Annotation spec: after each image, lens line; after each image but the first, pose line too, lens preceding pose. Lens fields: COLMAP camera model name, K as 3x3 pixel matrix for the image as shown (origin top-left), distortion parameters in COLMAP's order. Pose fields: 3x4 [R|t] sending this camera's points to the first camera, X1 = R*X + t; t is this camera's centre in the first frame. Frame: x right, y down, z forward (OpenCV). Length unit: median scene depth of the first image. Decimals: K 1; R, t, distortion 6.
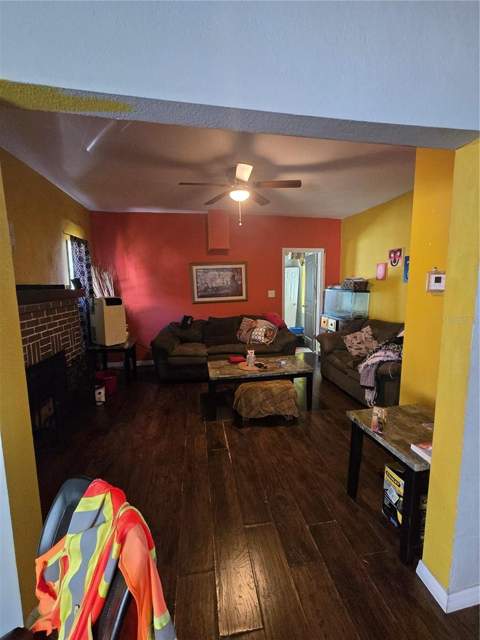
lens RADIAL K [[261.2, 0, 239.3], [0, 261.2, 318.8], [0, 0, 1]] dist [0.015177, -0.000099]
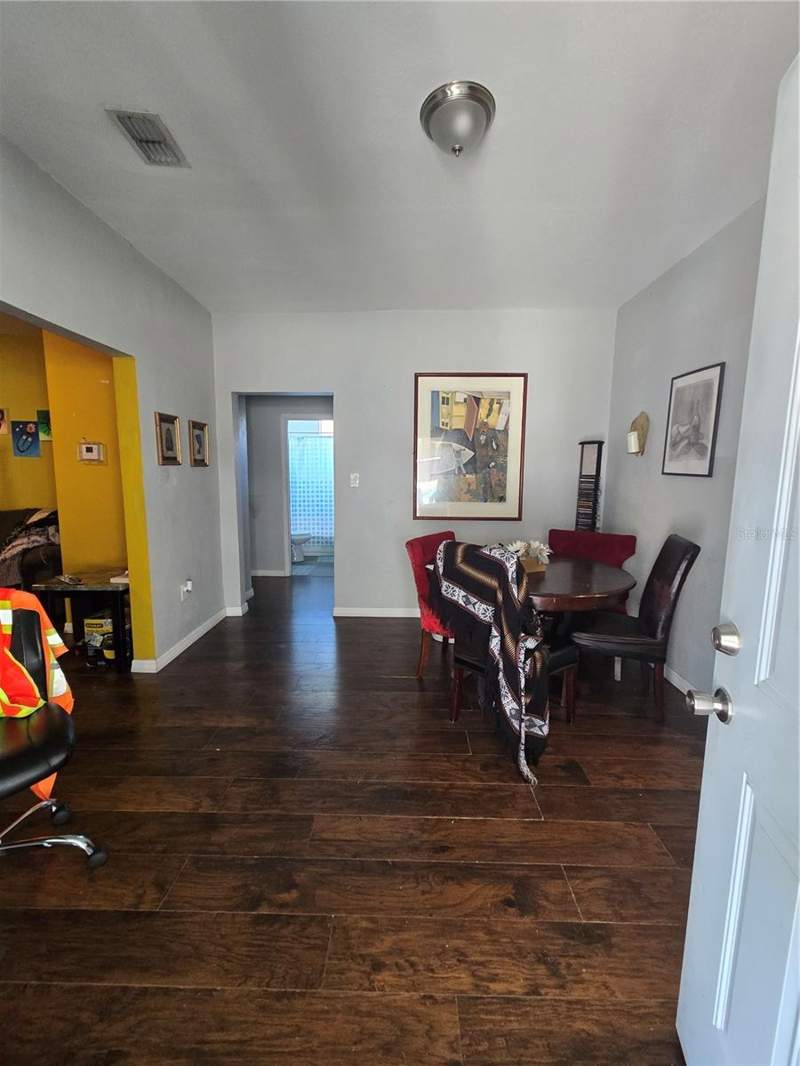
lens RADIAL K [[435.0, 0, 398.8], [0, 435.0, 530.9], [0, 0, 1]] dist [0.015177, -0.000099]
pose [[0.183960, -0.114045, 0.976295, -0.536835], [0.111816, 0.989227, 0.094486, 0.102139], [-0.976553, 0.091783, 0.194730, -0.370711]]
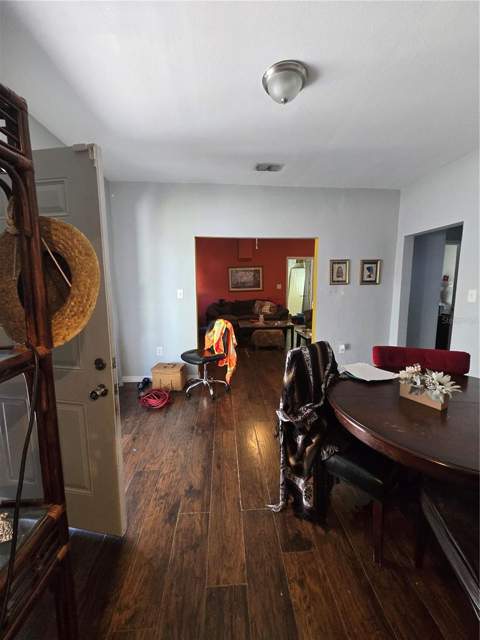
lens RADIAL K [[261.2, 0, 239.3], [0, 261.2, 318.8], [0, 0, 1]] dist [0.015177, -0.000099]
pose [[0.995098, 0.021100, -0.096619, 0.074934], [-0.020315, 0.999752, 0.009093, 0.147775], [0.096787, -0.007085, 0.995280, -0.973754]]
